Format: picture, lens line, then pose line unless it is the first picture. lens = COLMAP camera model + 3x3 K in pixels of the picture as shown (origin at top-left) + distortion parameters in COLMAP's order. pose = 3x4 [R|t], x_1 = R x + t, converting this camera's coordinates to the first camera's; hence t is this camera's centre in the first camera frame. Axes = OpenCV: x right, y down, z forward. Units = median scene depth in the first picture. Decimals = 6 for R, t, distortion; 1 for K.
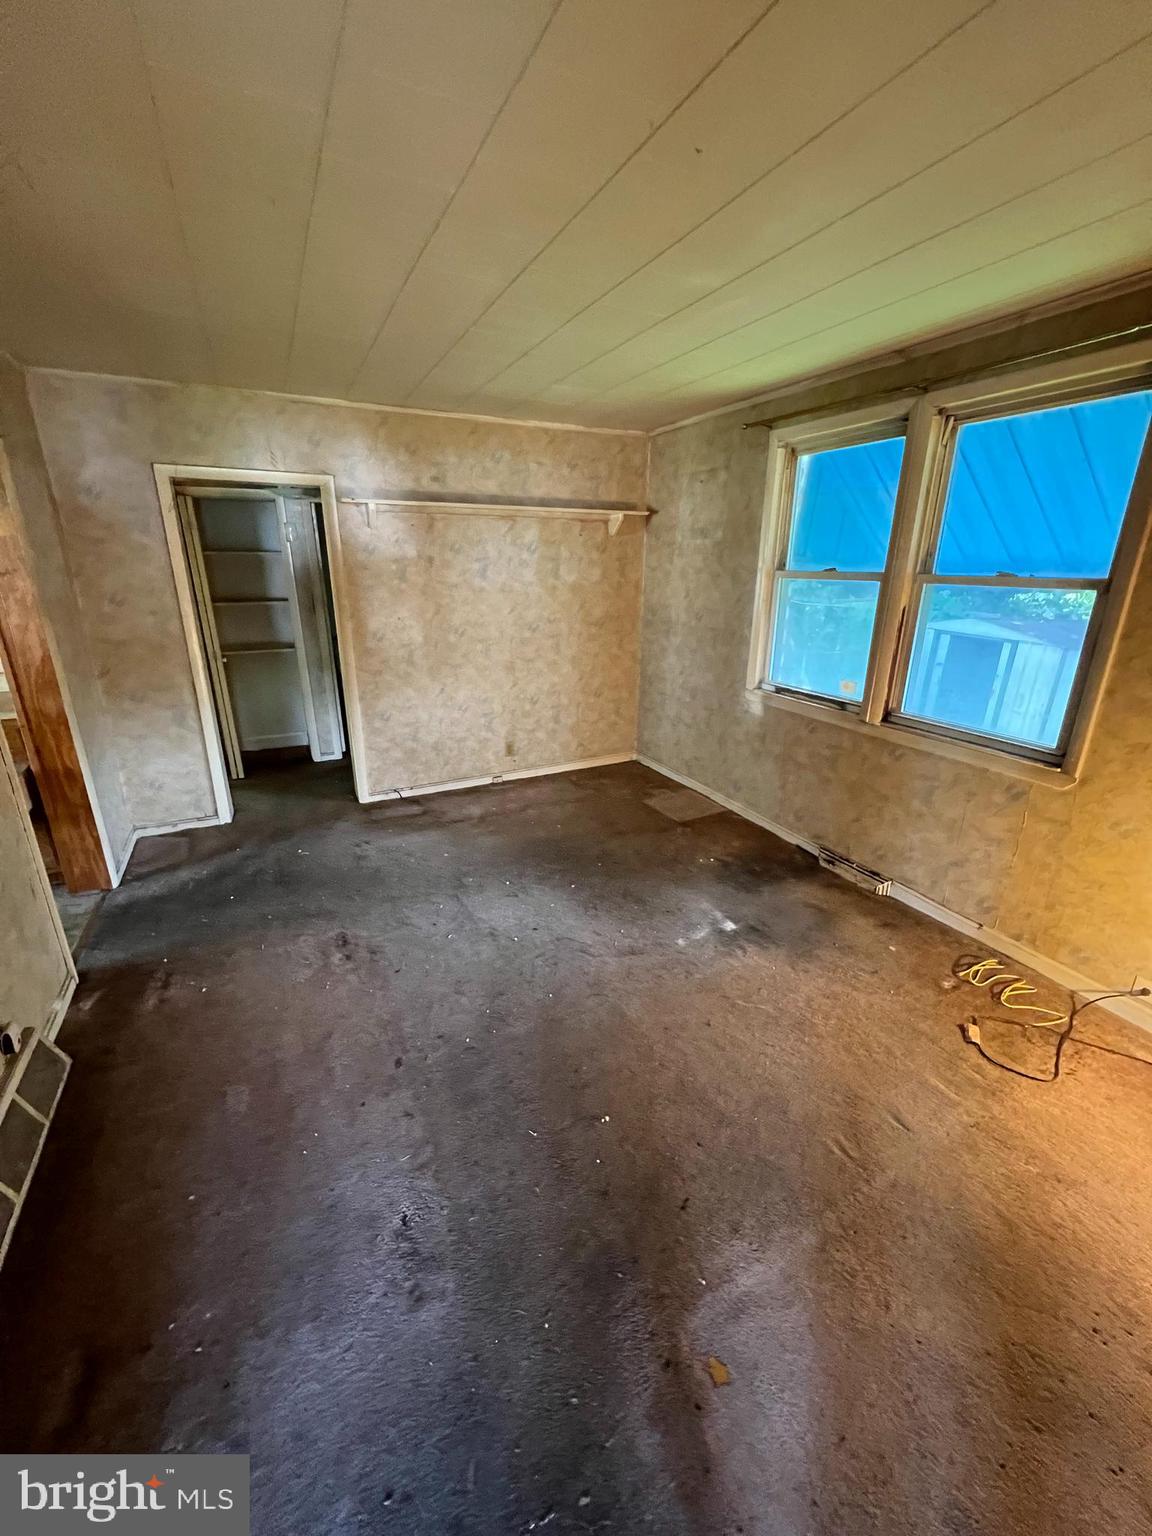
lens RADIAL K [[616.1, 0, 574.7], [0, 616.1, 771.0], [0, 0, 1]] dist [0.001262, 0.000170]
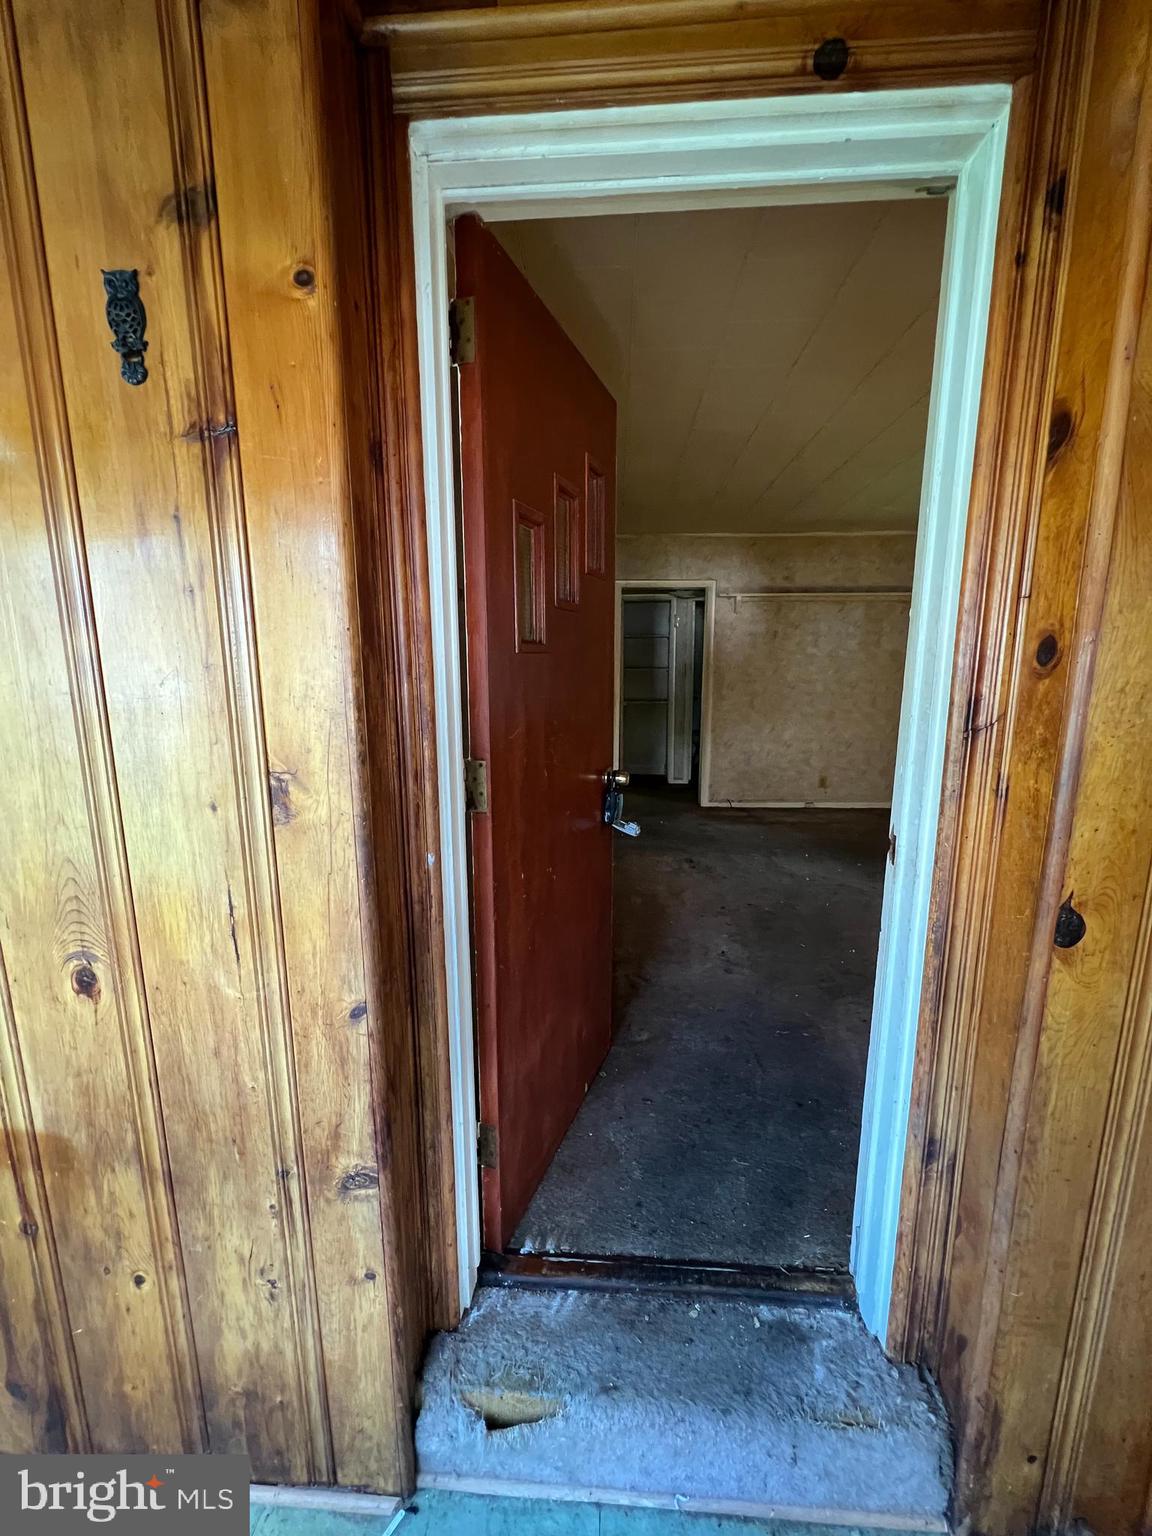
lens RADIAL K [[616.1, 0, 573.7], [0, 616.1, 770.4], [0, 0, 1]] dist [0.001262, 0.000170]
pose [[0.867962, 0.077948, -0.490476, 0.073642], [-0.157491, 0.979833, -0.122982, 0.195603], [0.470998, 0.183989, 0.862733, -0.343247]]
